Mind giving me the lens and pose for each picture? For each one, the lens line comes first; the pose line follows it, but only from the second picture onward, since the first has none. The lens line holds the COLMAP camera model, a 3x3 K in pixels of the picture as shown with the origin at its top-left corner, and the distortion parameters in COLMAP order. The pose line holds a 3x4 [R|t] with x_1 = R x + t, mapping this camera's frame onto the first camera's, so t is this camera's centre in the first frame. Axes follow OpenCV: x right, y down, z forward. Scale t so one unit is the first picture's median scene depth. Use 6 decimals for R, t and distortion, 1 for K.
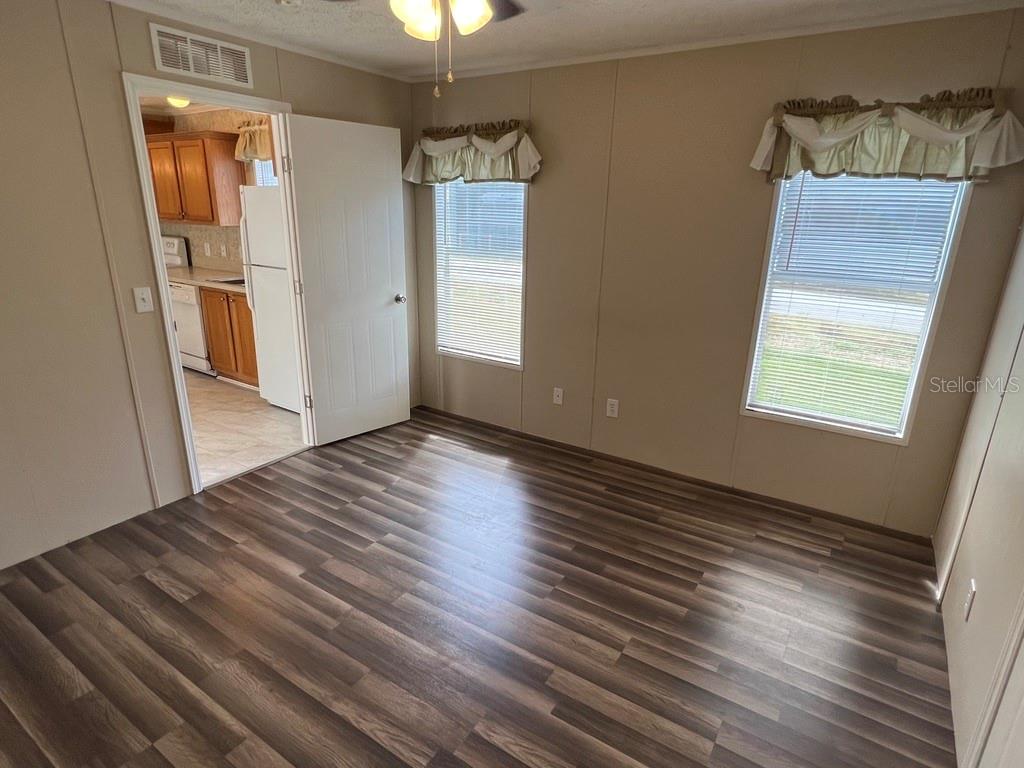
lens RADIAL K [[561.1, 0, 514.9], [0, 561.1, 387.5], [0, 0, 1]] dist [-0.001574, 0.000486]
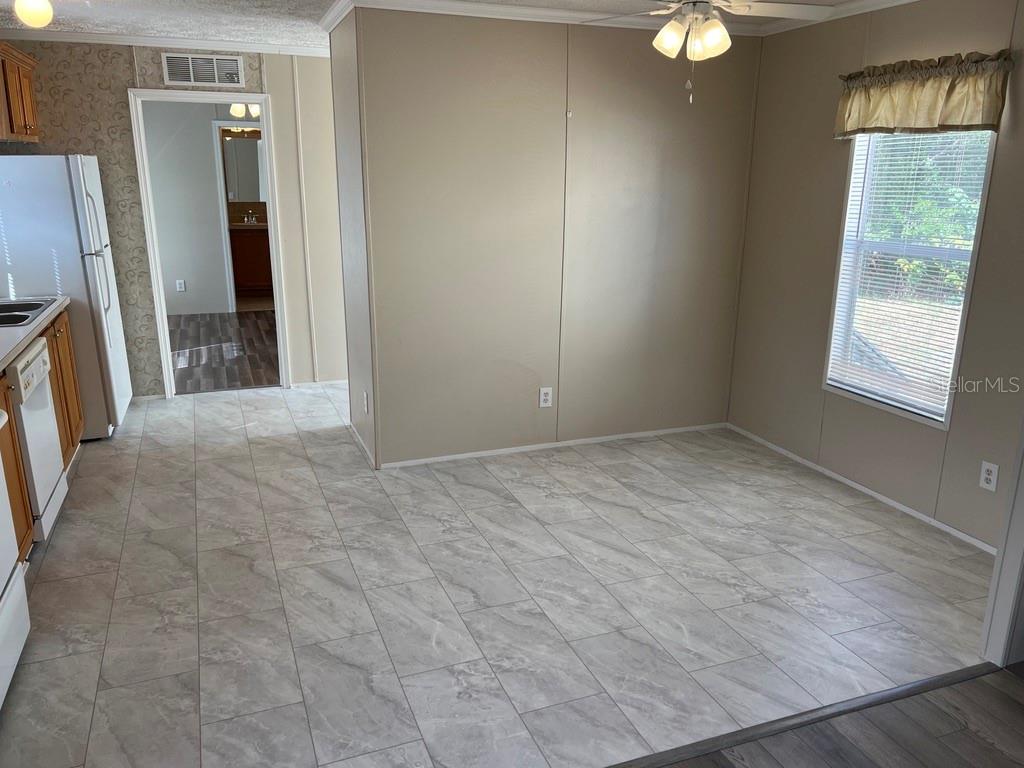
lens RADIAL K [[776.4, 0, 505.9], [0, 776.4, 386.8], [0, 0, 1]] dist [0.090160, -0.100420]
pose [[-0.800949, -0.187804, 0.568515, -2.338765], [0.158986, 0.848732, 0.504358, -0.773136], [-0.577238, 0.494352, -0.649933, 2.163659]]
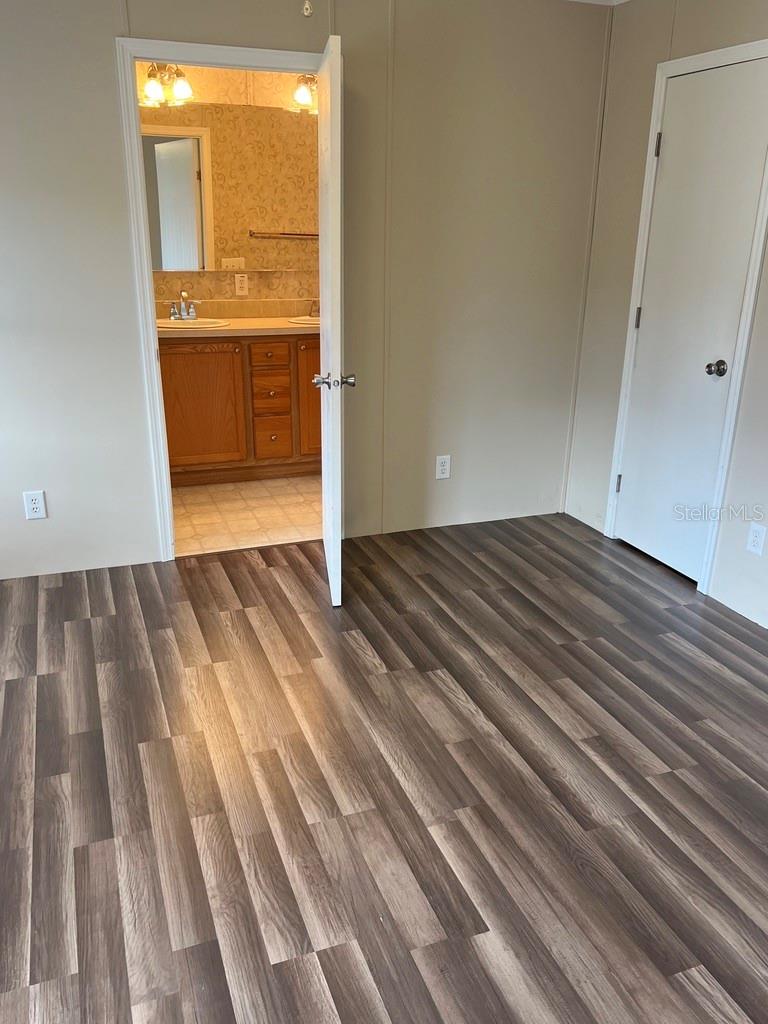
lens RADIAL K [[823.3, 0, 378.7], [0, 823.3, 516.7], [0, 0, 1]] dist [0.070476, -0.084500]
pose [[-0.801699, -0.234377, 0.549860, -0.553226], [0.151922, 0.809809, 0.566683, -0.355863], [-0.578099, 0.537845, -0.613616, 1.154563]]
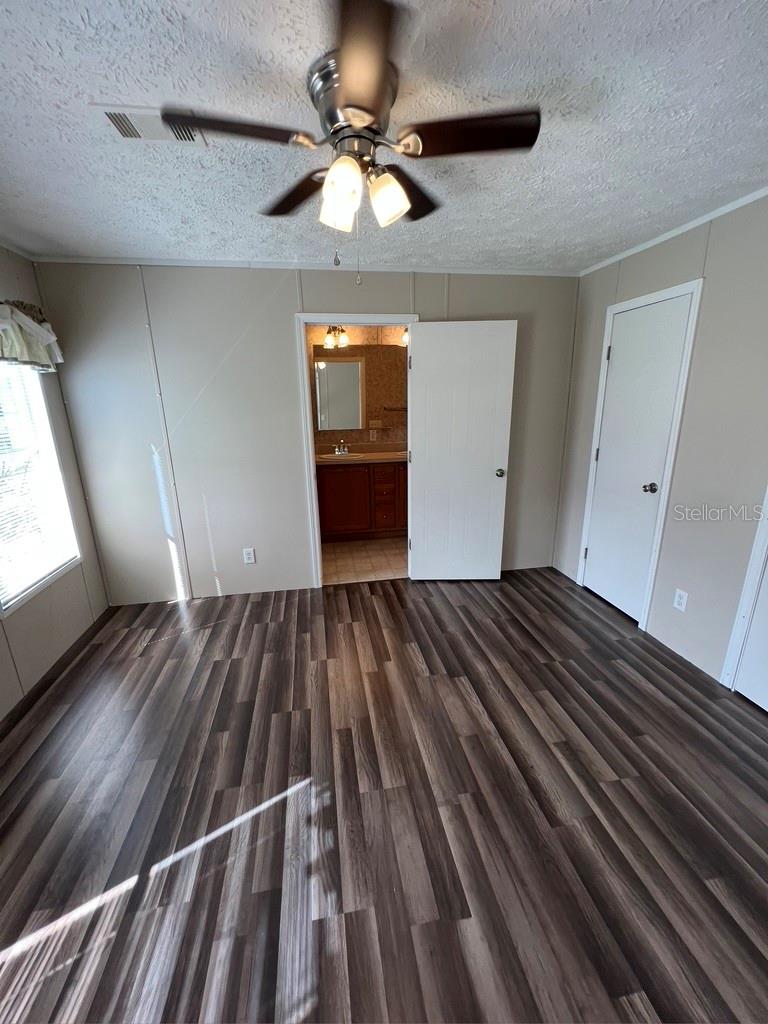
lens RADIAL K [[412.3, 0, 382.7], [0, 412.3, 510.7], [0, 0, 1]] dist [0.000486, 0.000401]
pose [[-0.676298, -0.205912, 0.707263, -0.497153], [0.227740, 0.854650, 0.466591, -0.305909], [-0.700540, 0.476627, -0.531104, 0.970666]]
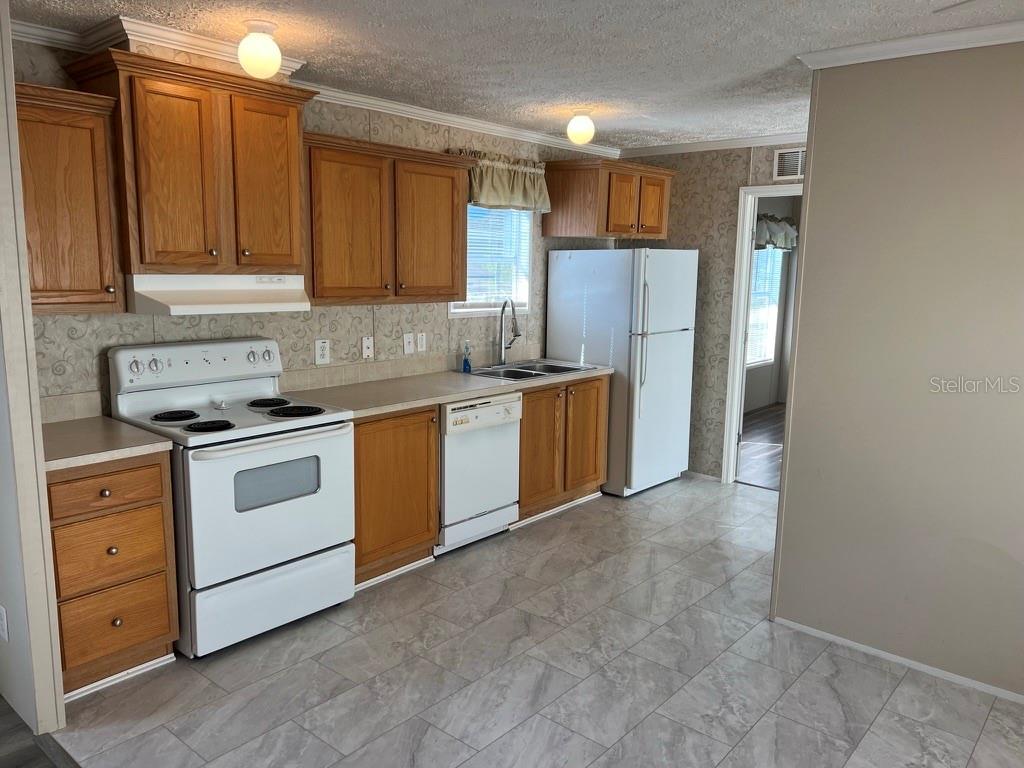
lens RADIAL K [[767.6, 0, 508.6], [0, 767.6, 387.3], [0, 0, 1]] dist [0.077897, -0.092185]
pose [[0.144020, -0.184130, 0.972293, -2.480795], [0.287574, 0.947921, 0.136918, -0.536070], [-0.946868, 0.259887, 0.189471, 1.449034]]
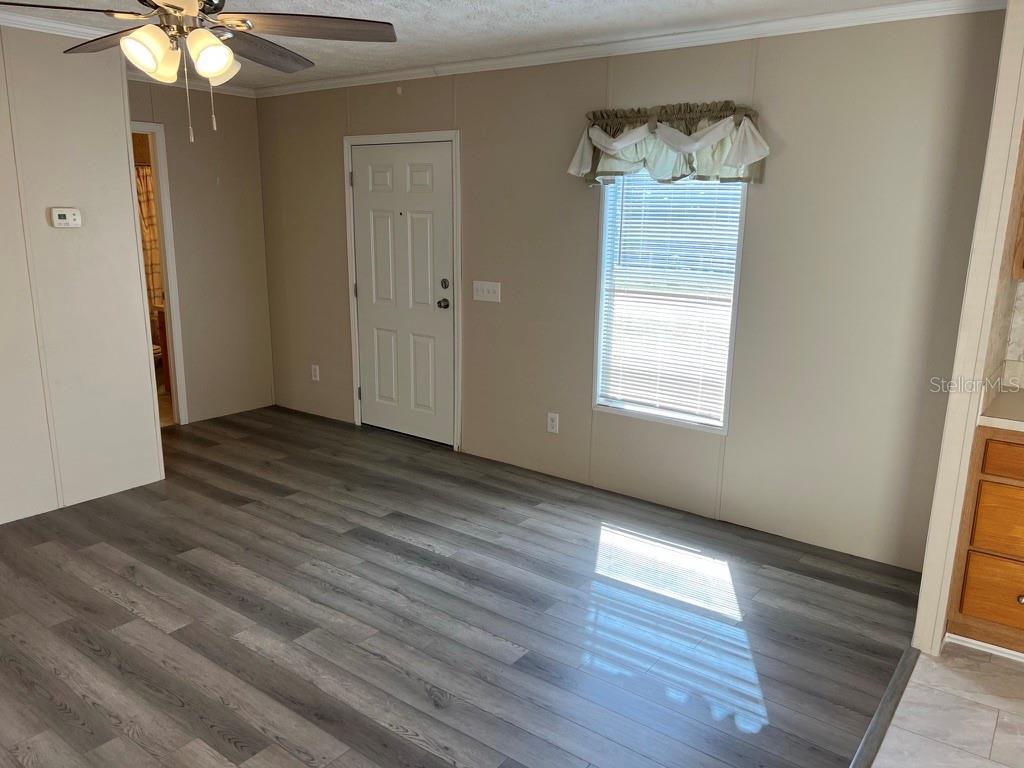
lens RADIAL K [[767.6, 0, 508.6], [0, 767.6, 387.3], [0, 0, 1]] dist [0.077897, -0.092185]
pose [[0.996999, 0.008070, -0.076995, -2.206608], [-0.014828, 0.996044, -0.087615, -0.428421], [0.075984, 0.088493, 0.993174, 1.150913]]
